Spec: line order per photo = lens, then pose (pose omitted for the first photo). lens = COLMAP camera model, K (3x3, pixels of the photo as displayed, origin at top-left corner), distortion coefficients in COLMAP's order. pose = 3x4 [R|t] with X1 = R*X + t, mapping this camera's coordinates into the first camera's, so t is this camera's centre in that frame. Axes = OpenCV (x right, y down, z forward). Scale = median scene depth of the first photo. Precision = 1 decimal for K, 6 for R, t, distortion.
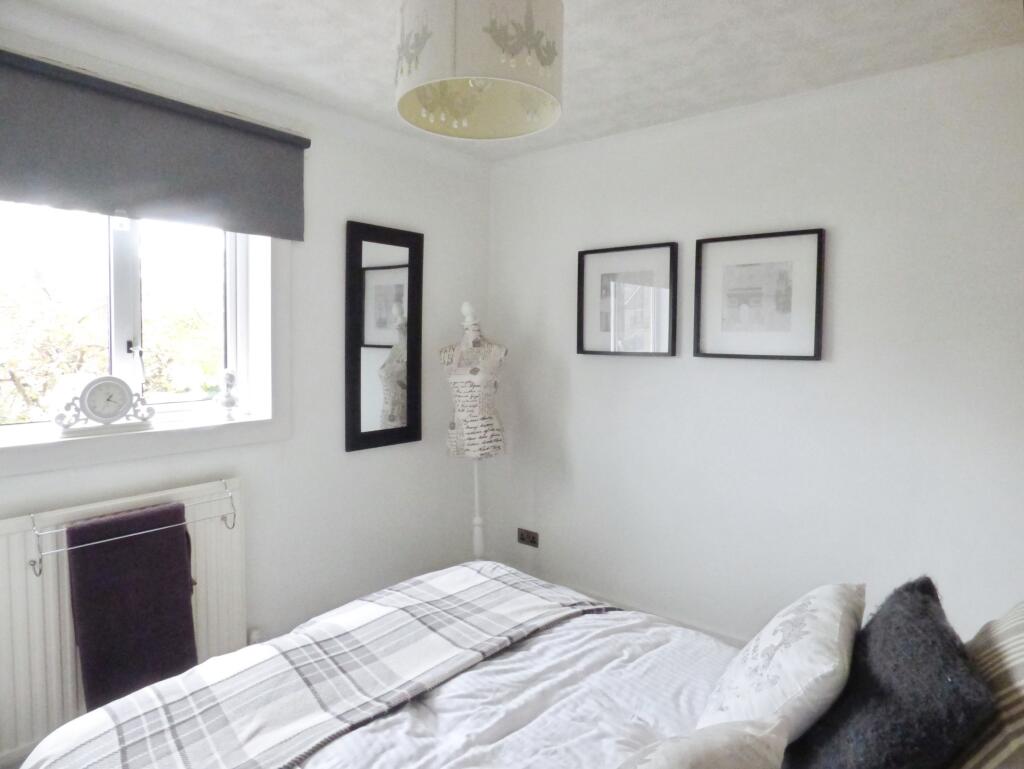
lens RADIAL K [[620.4, 0, 515.6], [0, 620.4, 379.6], [0, 0, 1]] dist [-0.021362, 0.008937]
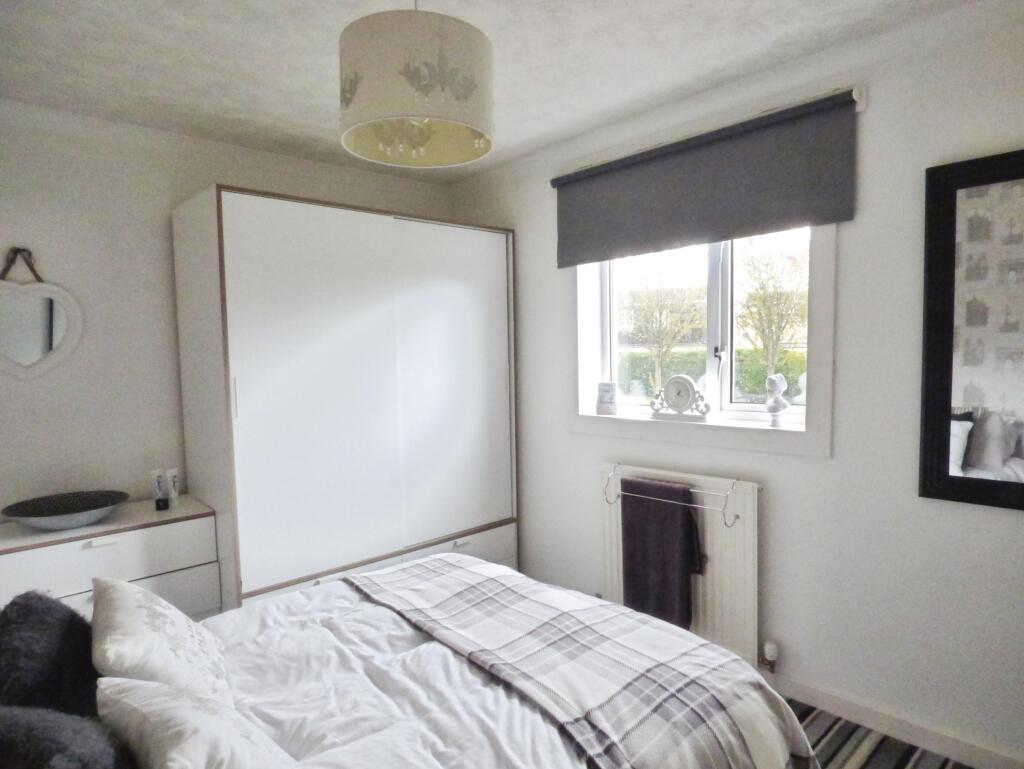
lens RADIAL K [[620.4, 0, 514.0], [0, 620.4, 390.9], [0, 0, 1]] dist [-0.021362, 0.008937]
pose [[-0.150115, 0.063481, -0.986628, 0.815210], [-0.037188, 0.996868, 0.069798, -0.063103], [0.987969, 0.047168, -0.147284, 1.050688]]
